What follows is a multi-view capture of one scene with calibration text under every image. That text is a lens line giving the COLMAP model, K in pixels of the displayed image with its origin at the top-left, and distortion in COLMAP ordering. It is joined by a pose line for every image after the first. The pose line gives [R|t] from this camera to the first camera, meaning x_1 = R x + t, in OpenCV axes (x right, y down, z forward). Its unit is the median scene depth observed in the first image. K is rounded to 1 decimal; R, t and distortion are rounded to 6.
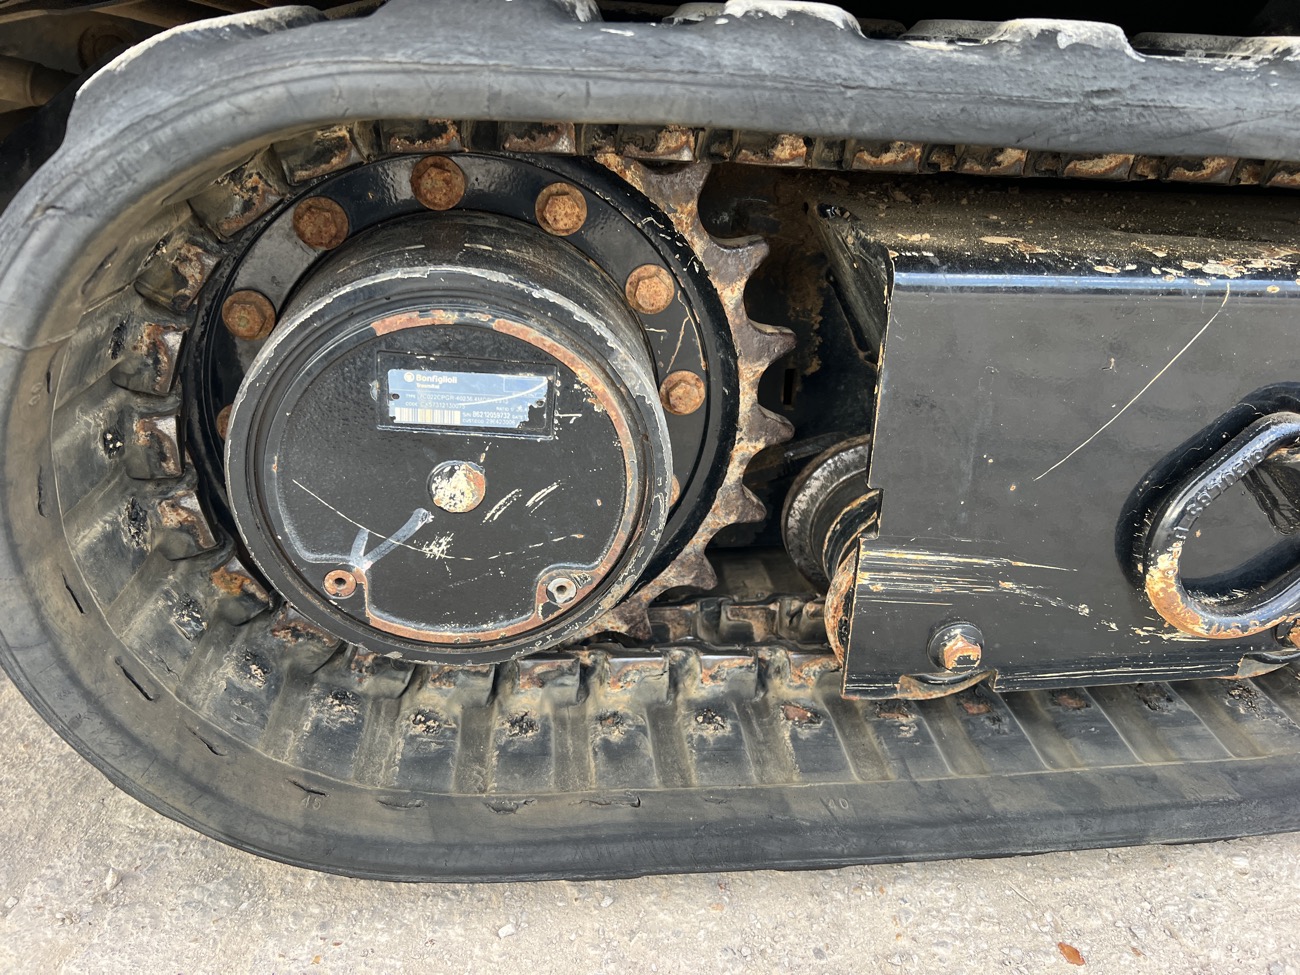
lens RADIAL K [[976.6, 0, 661.8], [0, 976.6, 486.9], [0, 0, 1]] dist [0.063697, -0.087106]
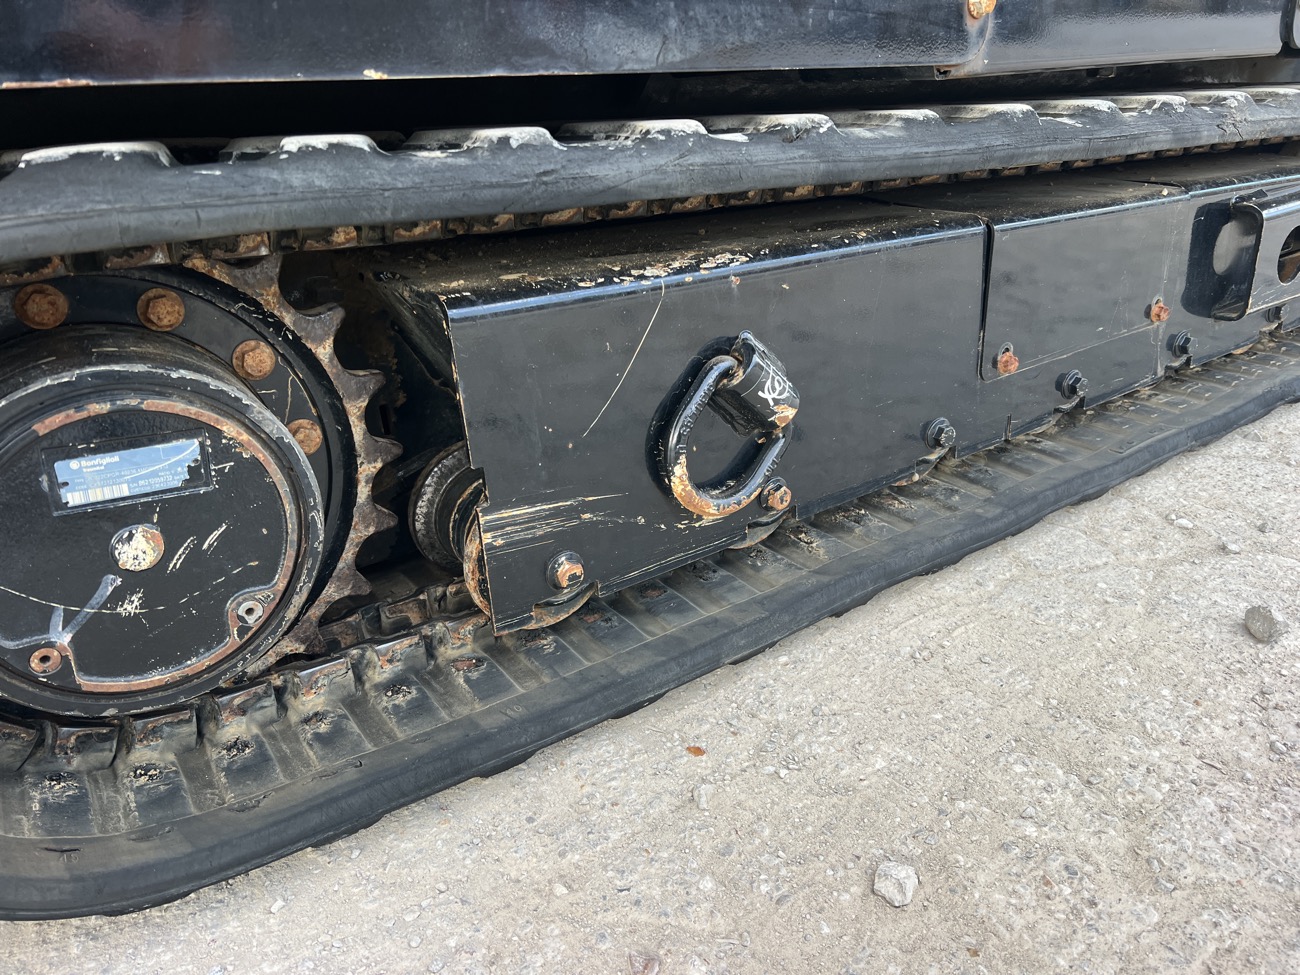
lens RADIAL K [[976.6, 0, 661.8], [0, 976.6, 486.9], [0, 0, 1]] dist [0.063697, -0.087106]
pose [[0.880319, -0.249290, 0.403600, -0.106044], [0.272797, 0.962071, -0.000777, 0.094951], [-0.388099, 0.110785, 0.914935, -0.321184]]
